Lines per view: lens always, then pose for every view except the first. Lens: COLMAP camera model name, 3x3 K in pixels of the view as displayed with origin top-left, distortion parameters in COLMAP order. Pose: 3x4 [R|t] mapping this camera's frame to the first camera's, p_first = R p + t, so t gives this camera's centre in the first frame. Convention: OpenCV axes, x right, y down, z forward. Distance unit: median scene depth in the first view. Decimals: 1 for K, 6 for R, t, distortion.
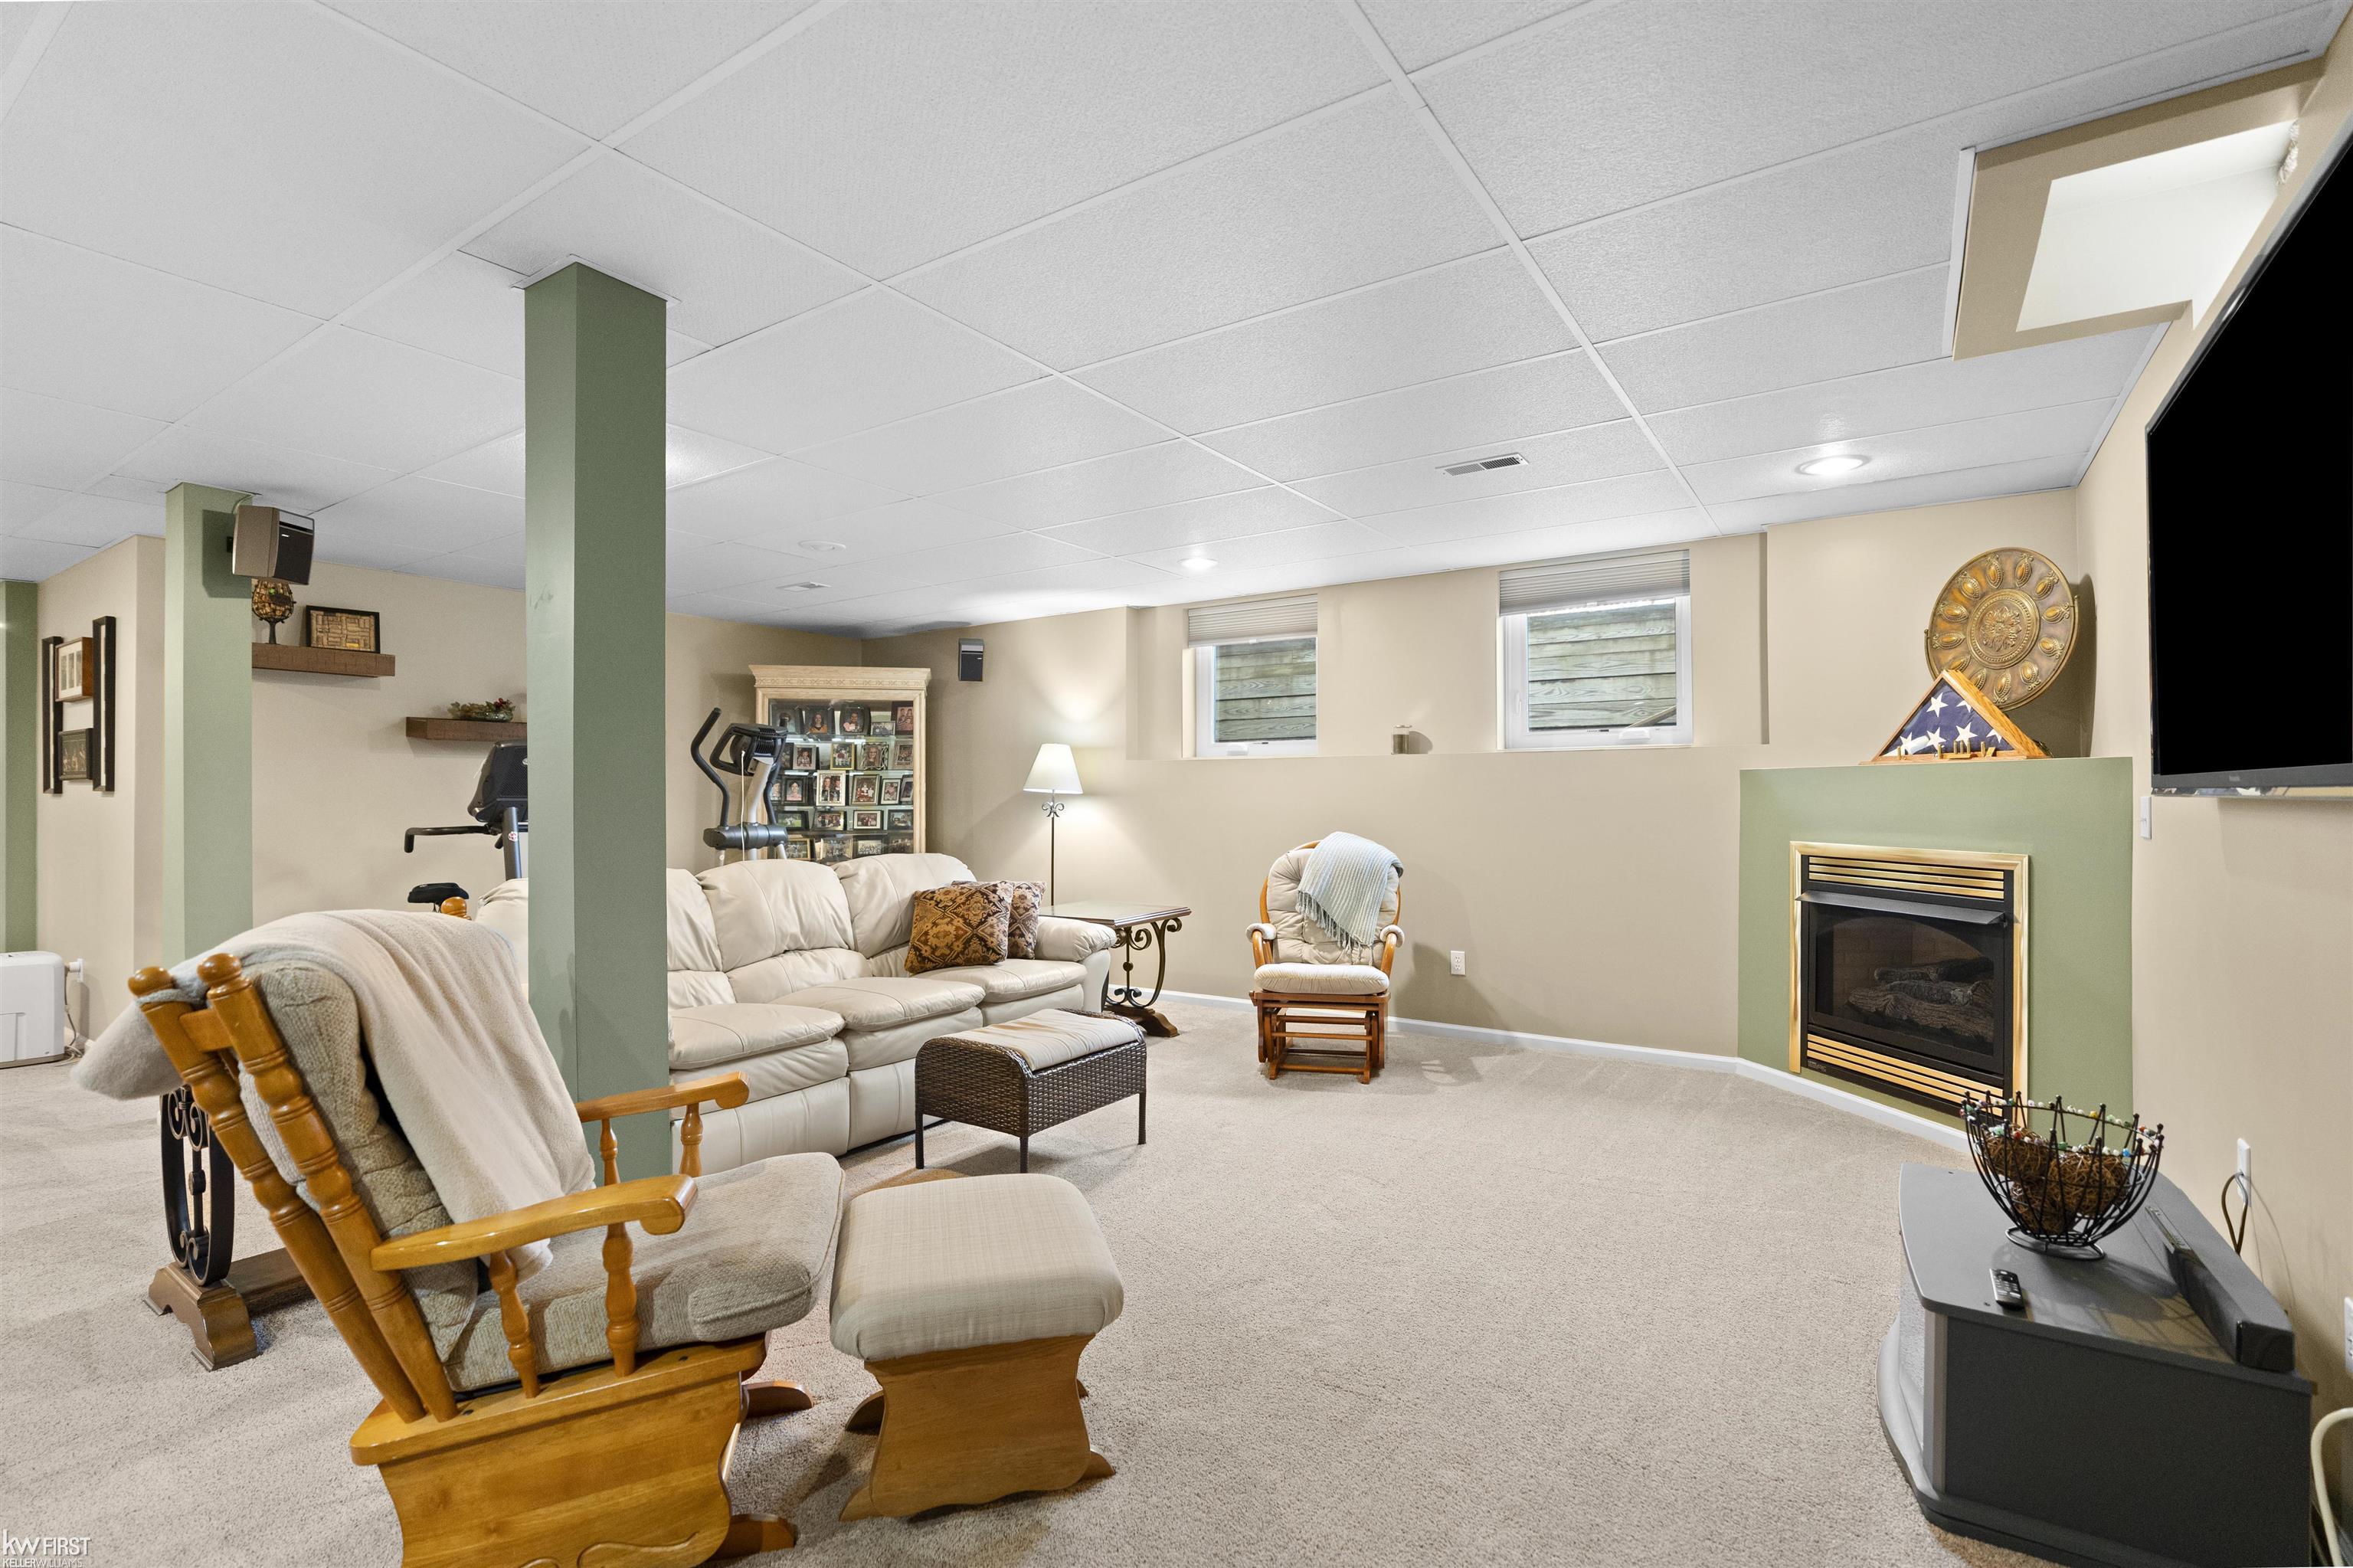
lens RADIAL K [[1083.3, 0, 1176.5], [0, 1083.3, 784.0], [0, 0, 1]] dist [-0.006281, 0.000879]
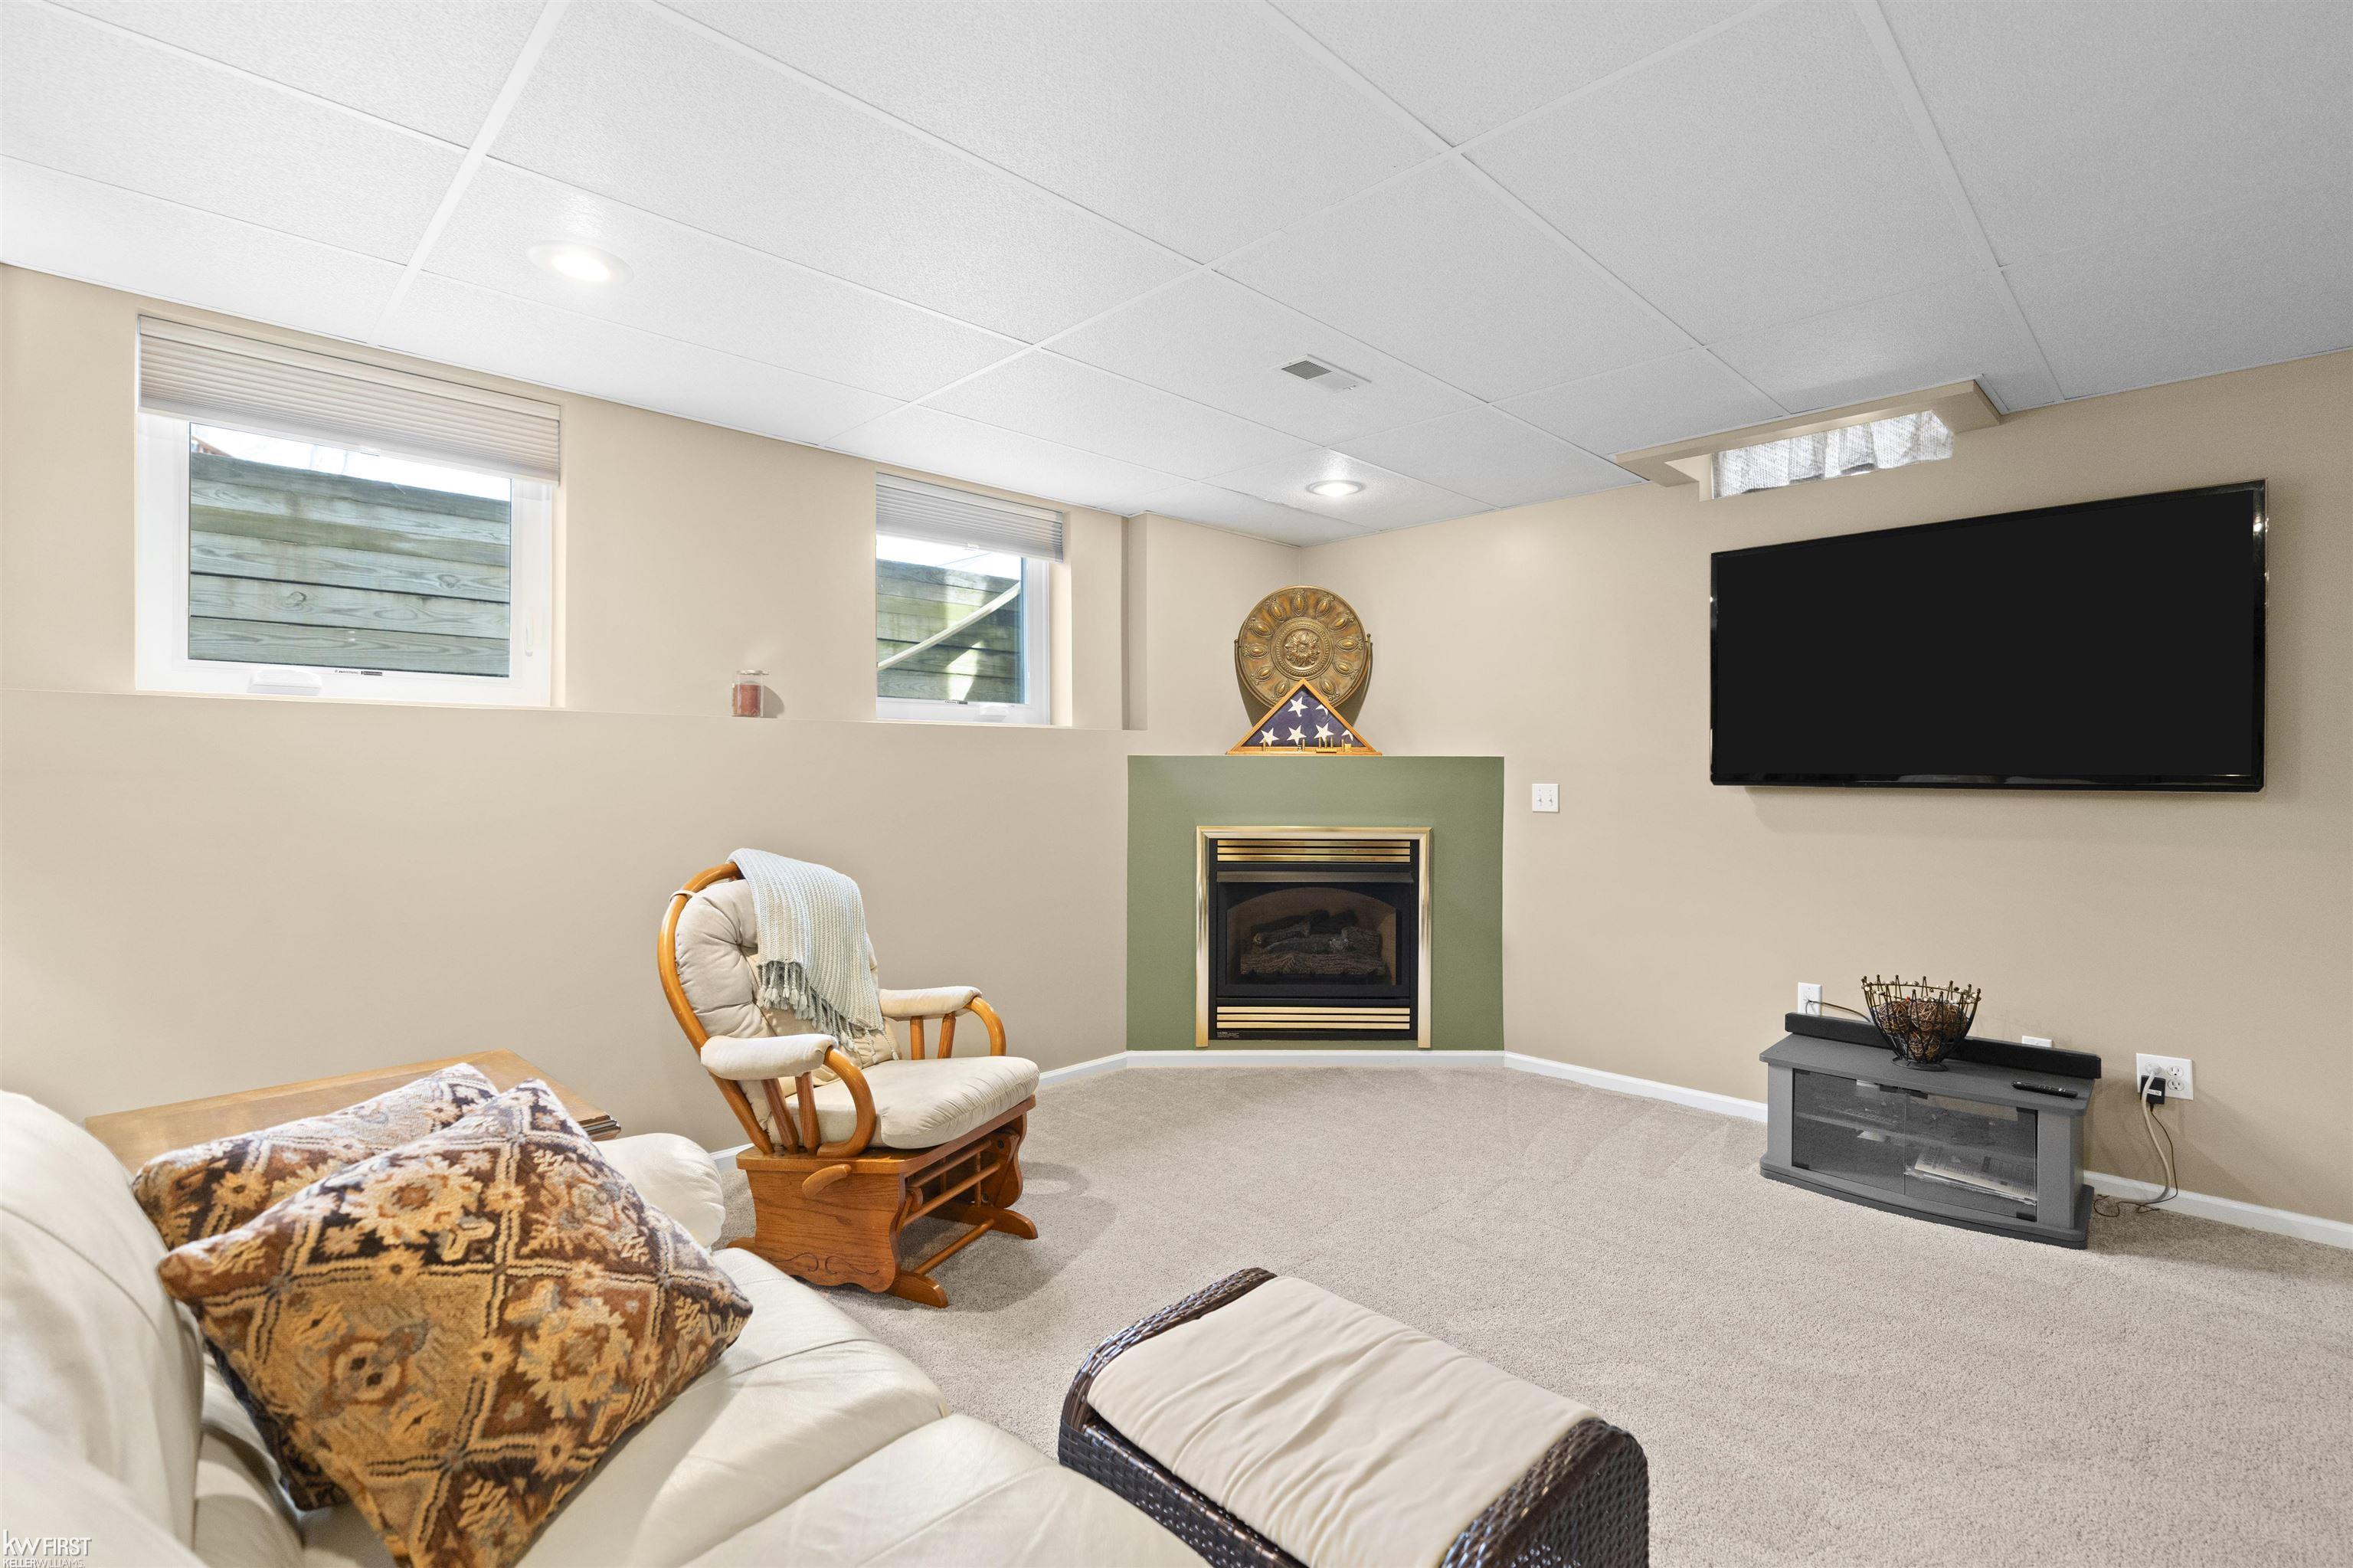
lens RADIAL K [[1059.3, 0, 1186.9], [0, 1059.3, 773.8], [0, 0, 1]] dist [-0.009433, 0.003998]
pose [[0.204306, -0.001043, 0.978906, -0.434029], [-0.013690, 0.999899, 0.003922, -0.001105], [-0.978811, -0.014203, 0.204271, 0.813246]]
